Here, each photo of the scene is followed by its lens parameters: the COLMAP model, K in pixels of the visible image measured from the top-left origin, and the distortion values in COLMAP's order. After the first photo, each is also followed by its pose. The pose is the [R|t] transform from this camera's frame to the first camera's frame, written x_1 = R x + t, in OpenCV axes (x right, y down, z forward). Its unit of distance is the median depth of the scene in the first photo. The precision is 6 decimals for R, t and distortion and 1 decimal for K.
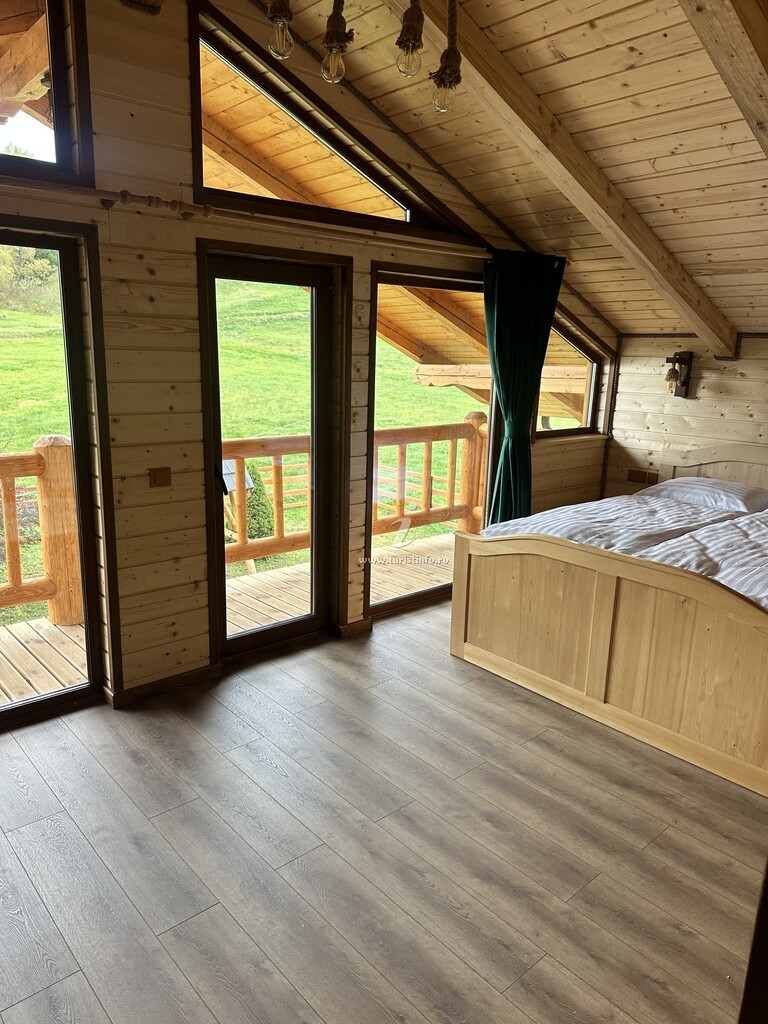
lens RADIAL K [[713.3, 0, 382.5], [0, 713.3, 520.8], [0, 0, 1]] dist [0.065996, -0.092482]
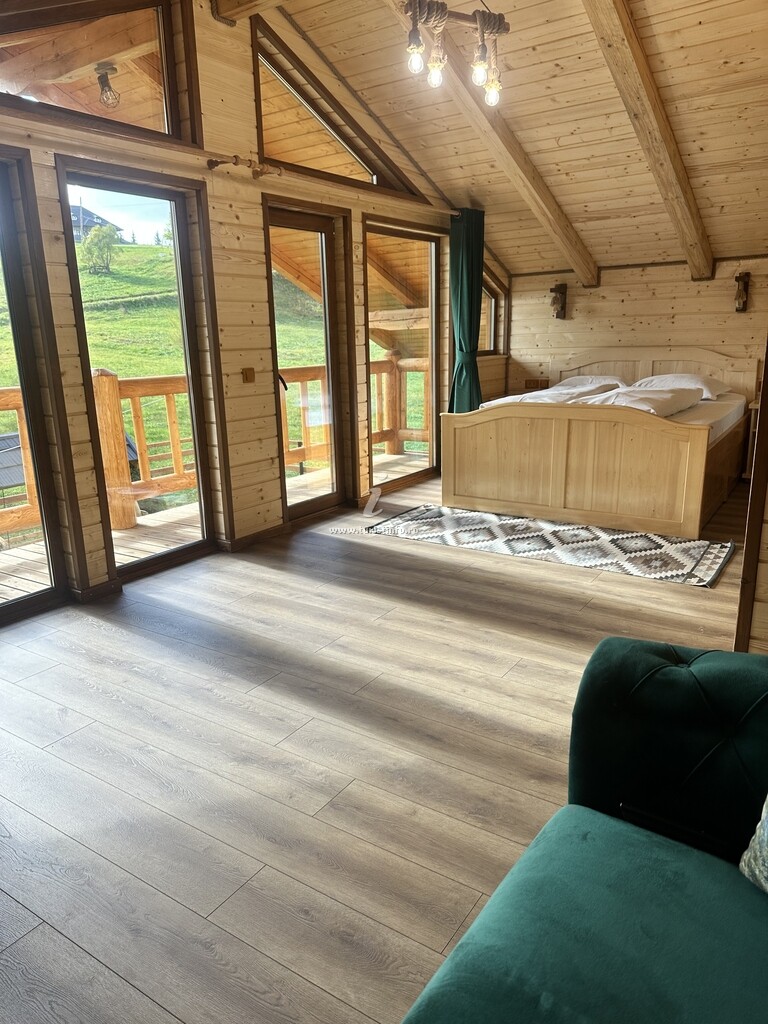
lens RADIAL K [[716.9, 0, 386.5], [0, 716.9, 515.2], [0, 0, 1]] dist [0.108087, -0.153063]
pose [[0.963651, -0.113006, 0.242089, -0.388778], [0.110842, 0.993581, 0.022584, 0.182723], [-0.243087, 0.005071, 0.969991, -0.339768]]
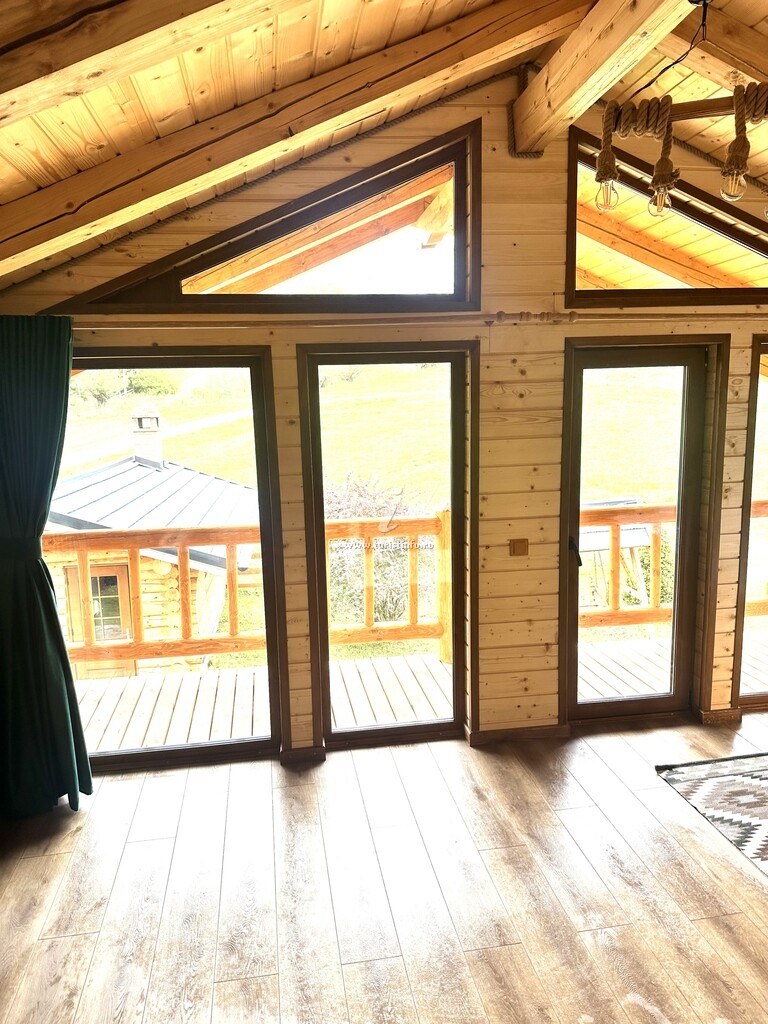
lens RADIAL K [[716.9, 0, 386.5], [0, 716.9, 515.2], [0, 0, 1]] dist [0.108087, -0.153063]
pose [[0.846170, 0.041737, -0.531275, 0.106696], [-0.080023, 0.995576, -0.049242, -0.035705], [0.526870, 0.084182, 0.845767, -0.072010]]
